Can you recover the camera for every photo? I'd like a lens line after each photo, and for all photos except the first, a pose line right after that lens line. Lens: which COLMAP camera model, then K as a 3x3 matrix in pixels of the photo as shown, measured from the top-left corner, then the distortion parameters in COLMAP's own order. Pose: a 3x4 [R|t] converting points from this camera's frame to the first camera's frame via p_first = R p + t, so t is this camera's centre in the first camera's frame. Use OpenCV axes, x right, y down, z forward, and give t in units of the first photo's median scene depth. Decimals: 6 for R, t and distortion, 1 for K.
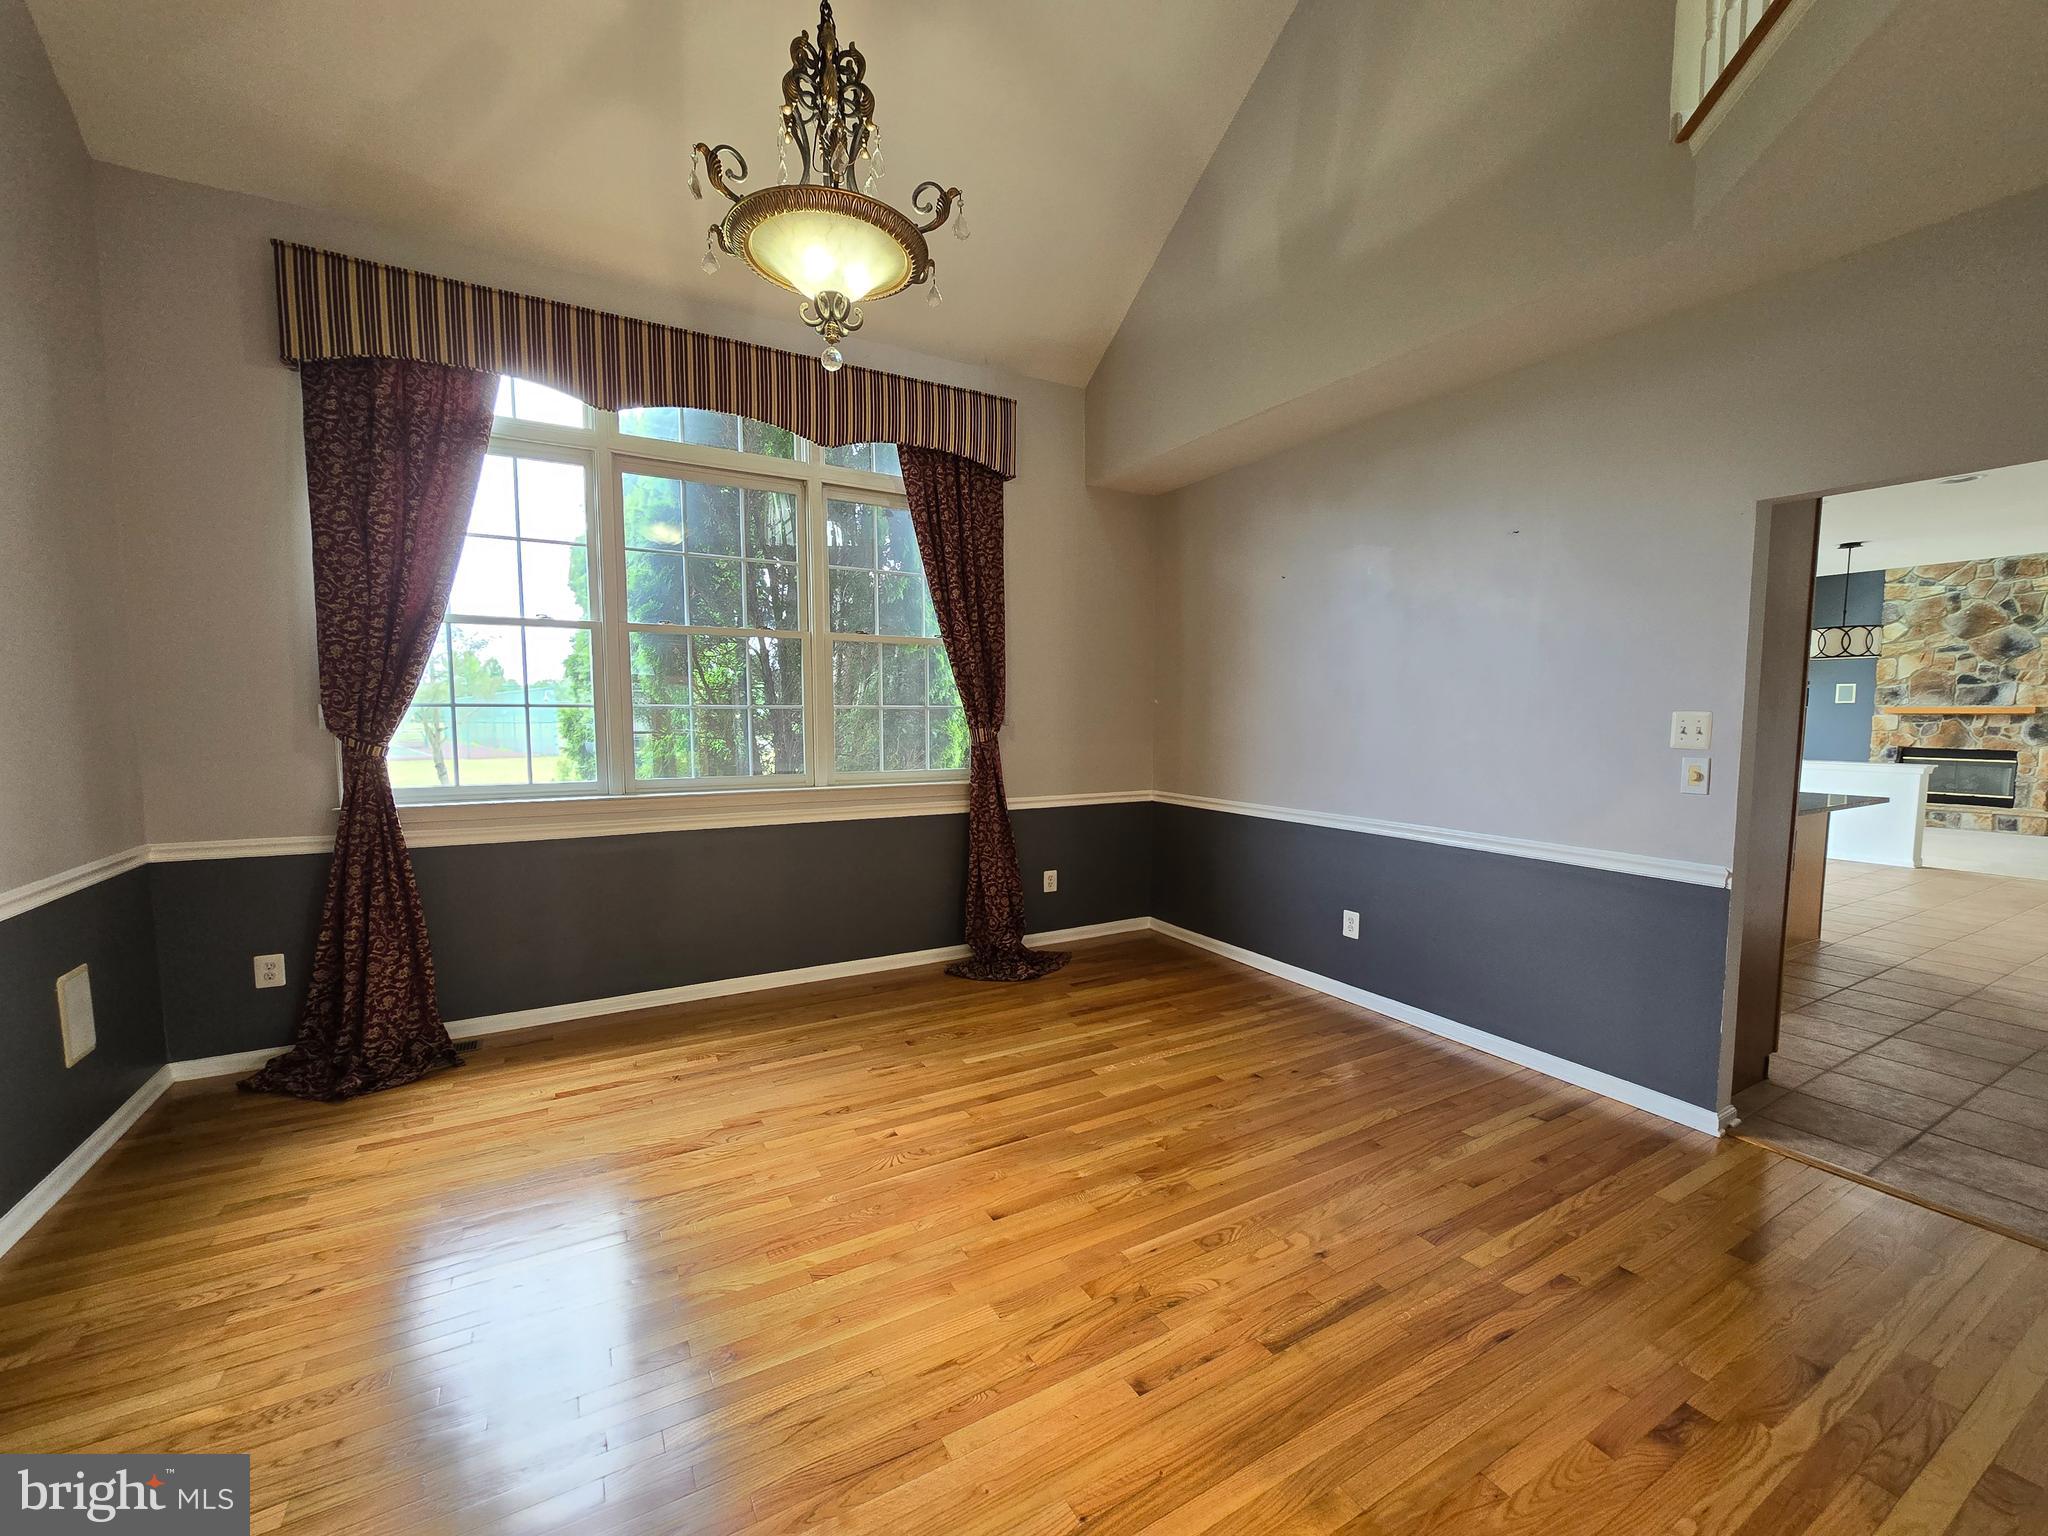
lens RADIAL K [[838.2, 0, 1023.3], [0, 838.2, 783.8], [0, 0, 1]] dist [0.014282, 0.000257]
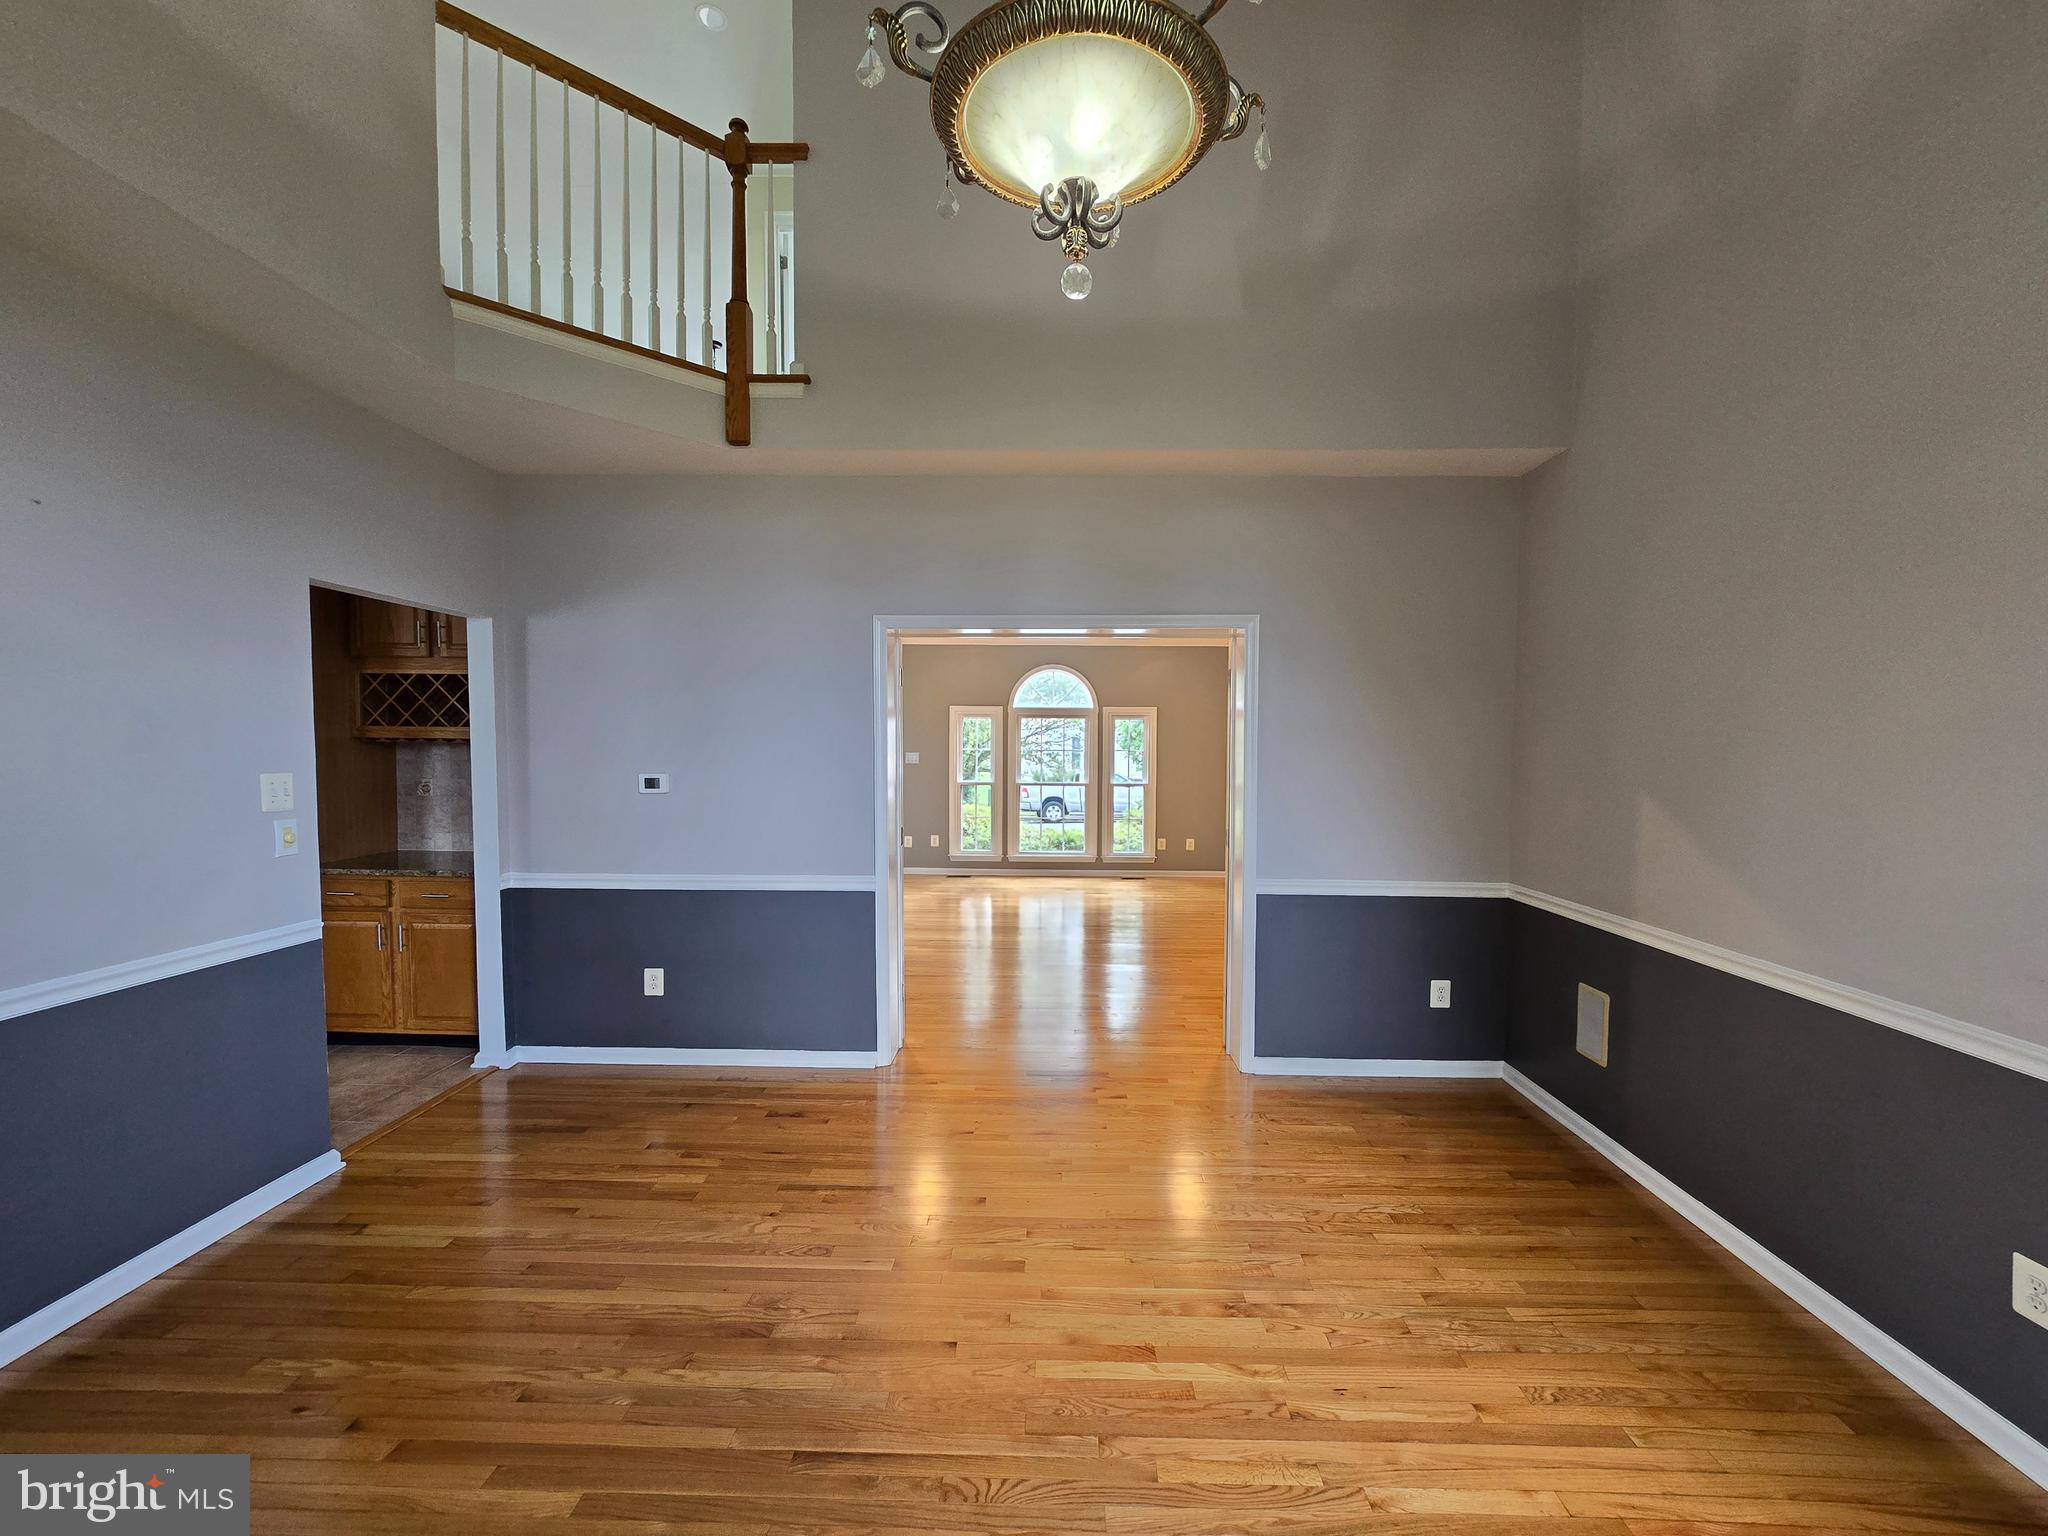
lens RADIAL K [[838.2, 0, 1023.3], [0, 838.2, 783.8], [0, 0, 1]] dist [0.014282, 0.000257]
pose [[-0.851982, -0.042332, 0.521857, -0.210547], [0.021708, 0.993013, 0.115992, -0.077726], [-0.523121, 0.110151, -0.845110, 0.631288]]
